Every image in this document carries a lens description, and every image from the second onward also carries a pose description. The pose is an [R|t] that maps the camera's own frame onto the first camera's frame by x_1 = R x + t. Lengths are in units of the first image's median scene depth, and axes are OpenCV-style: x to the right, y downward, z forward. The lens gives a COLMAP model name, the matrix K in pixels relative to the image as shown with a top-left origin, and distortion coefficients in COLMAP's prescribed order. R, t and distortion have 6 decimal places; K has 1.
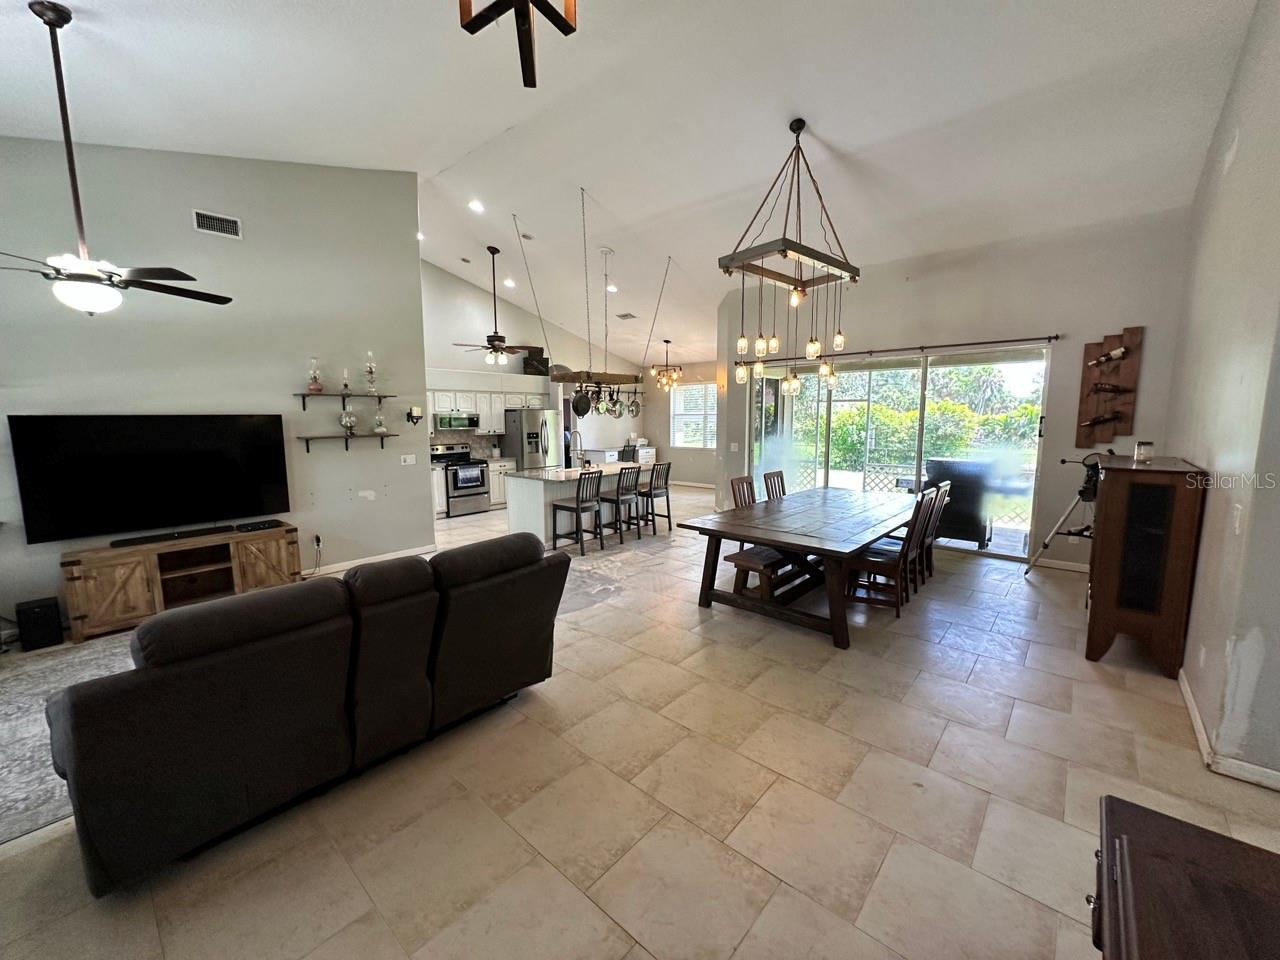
lens RADIAL K [[509.8, 0, 640.6], [0, 509.8, 478.3], [0, 0, 1]] dist [-0.002127, 0.000014]
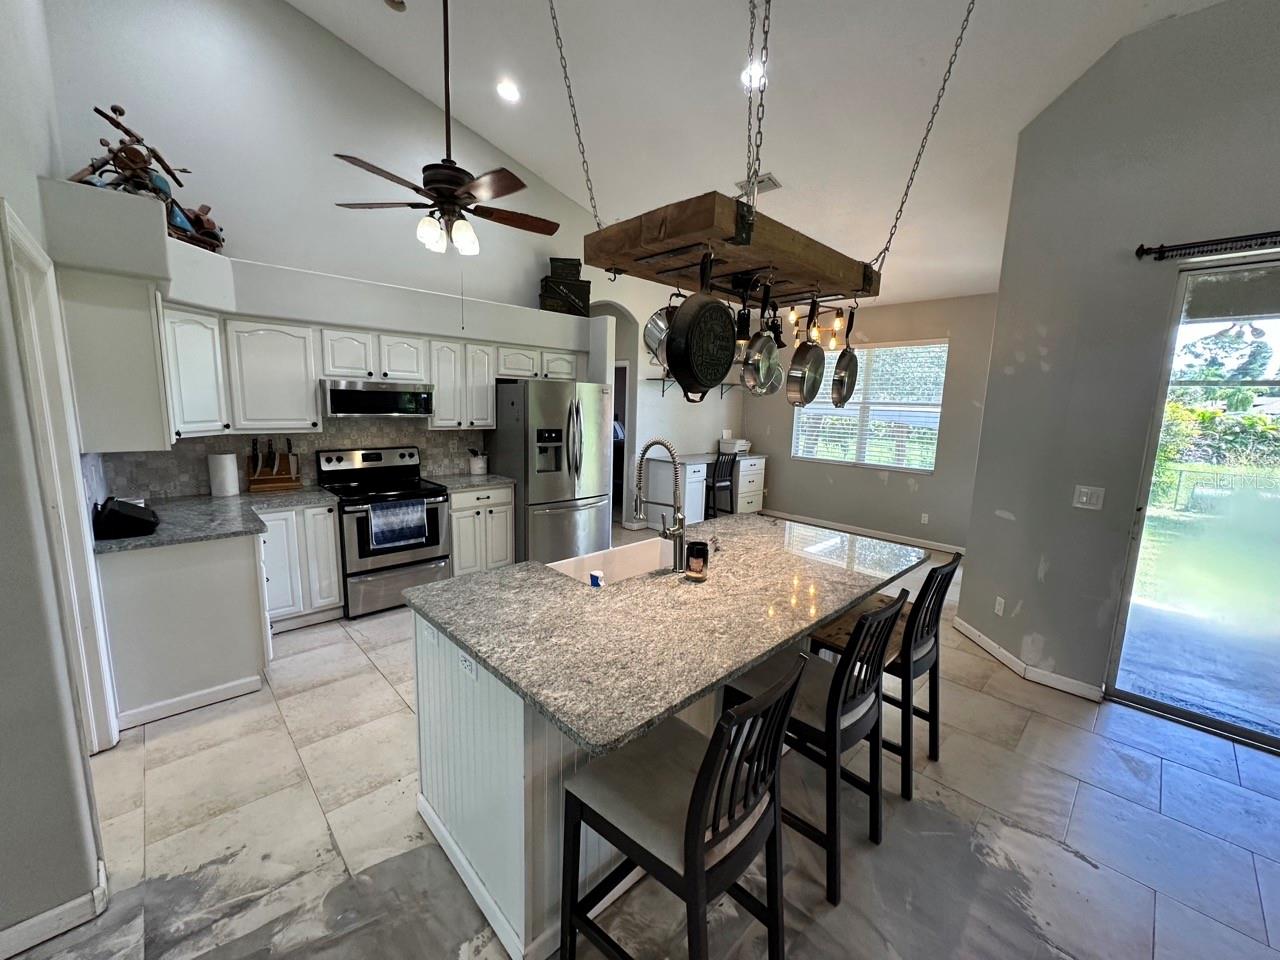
lens RADIAL K [[509.8, 0, 639.8], [0, 509.8, 477.0], [0, 0, 1]] dist [-0.002127, 0.000014]
pose [[0.995586, 0.046414, -0.081576, -0.090641], [-0.044492, 0.998691, 0.025228, -0.063050], [0.082640, -0.021487, 0.996348, 0.552841]]
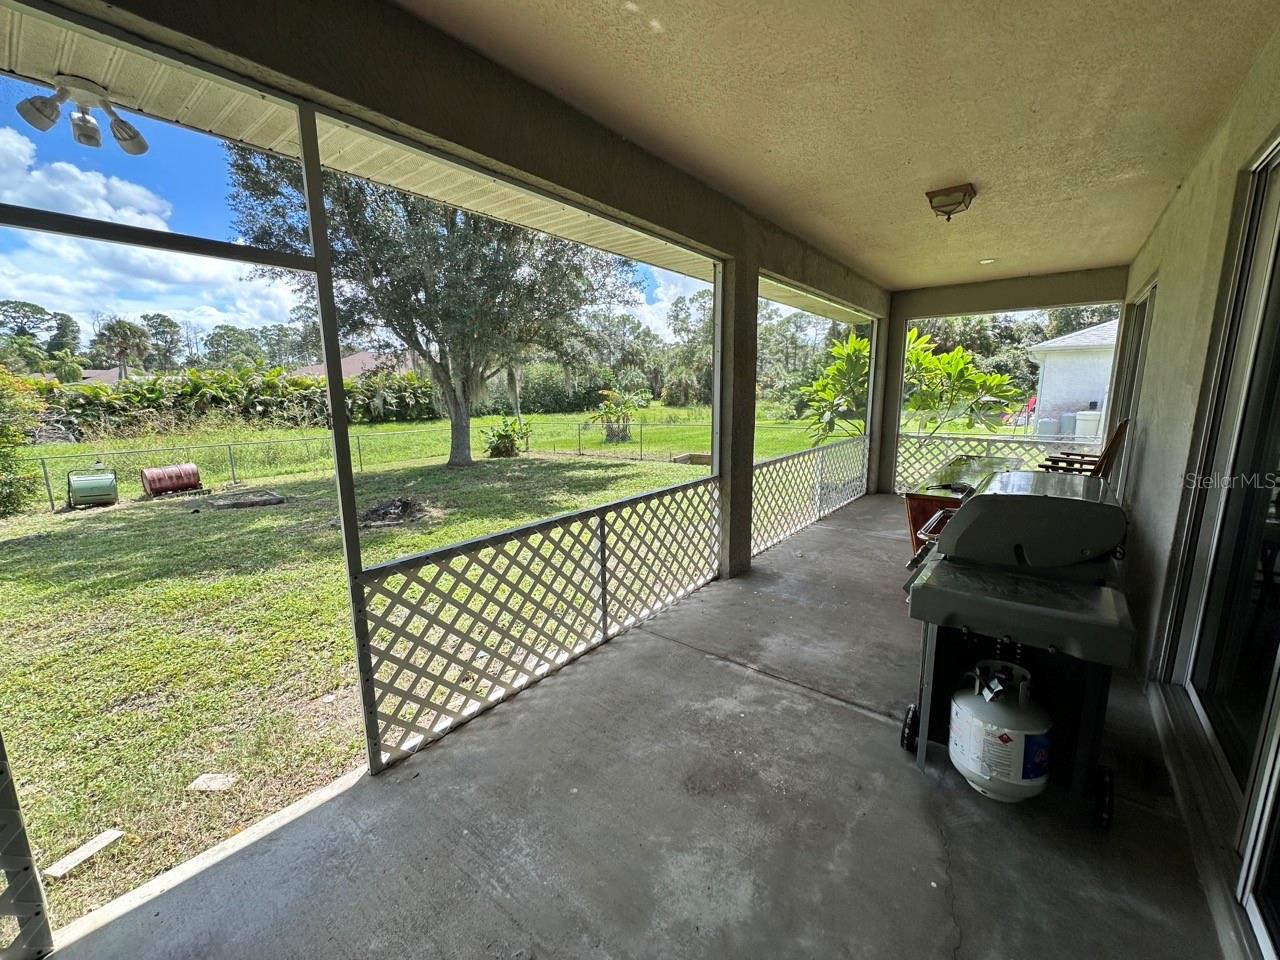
lens RADIAL K [[509.8, 0, 637.3], [0, 509.8, 487.2], [0, 0, 1]] dist [-0.002127, 0.000014]
pose [[-0.036579, -0.184250, 0.982198, 0.247869], [0.130644, 0.973540, 0.187491, -0.094543], [-0.990754, 0.135176, -0.011540, 0.935694]]
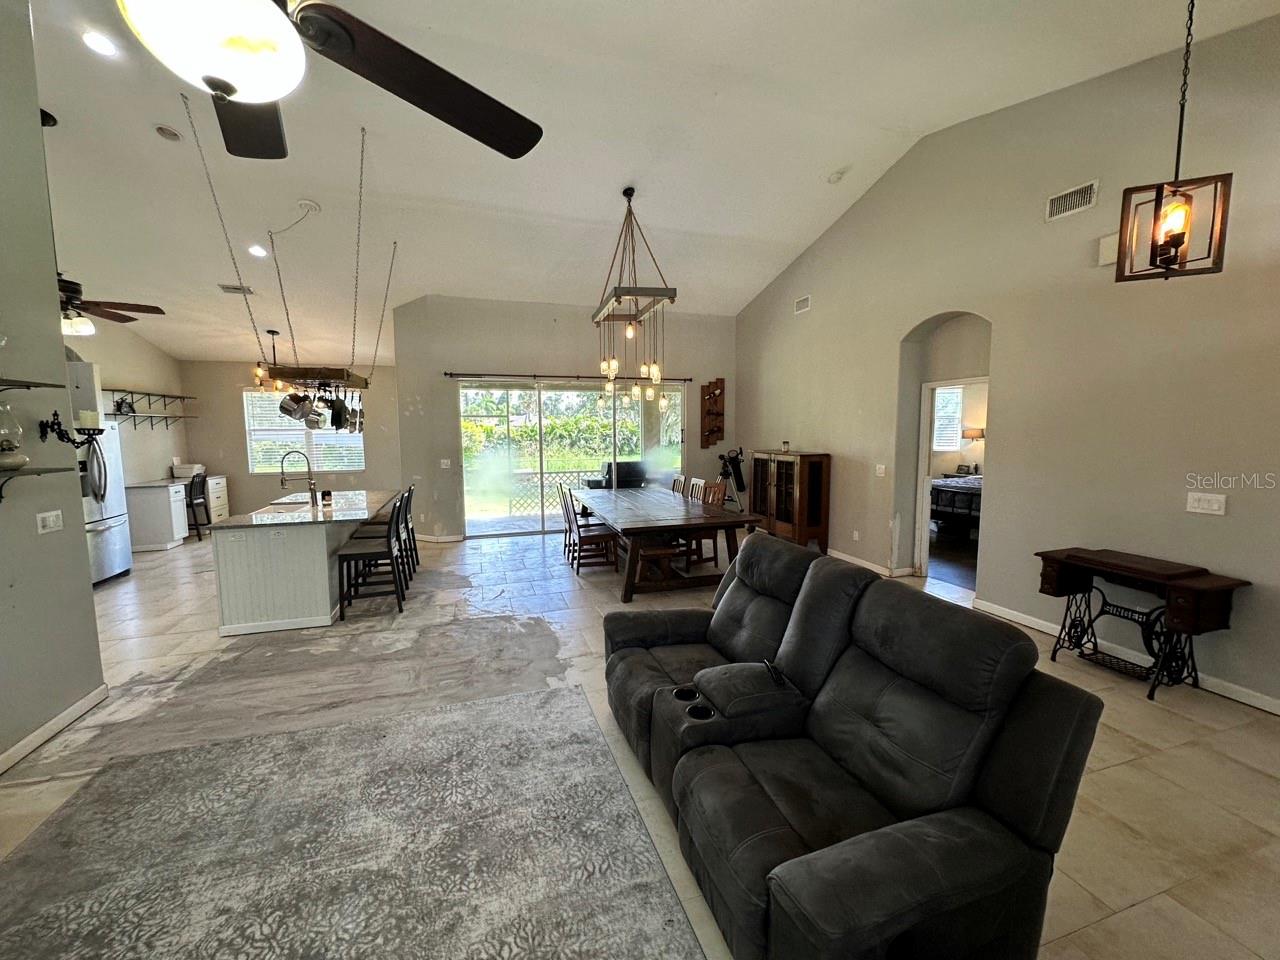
lens RADIAL K [[509.8, 0, 638.8], [0, 509.8, 478.1], [0, 0, 1]] dist [-0.002127, 0.000014]
pose [[0.516590, -0.080628, 0.852428, -0.383191], [0.109654, 0.993589, 0.027527, -0.019642], [-0.849182, 0.079252, 0.522119, 0.194839]]
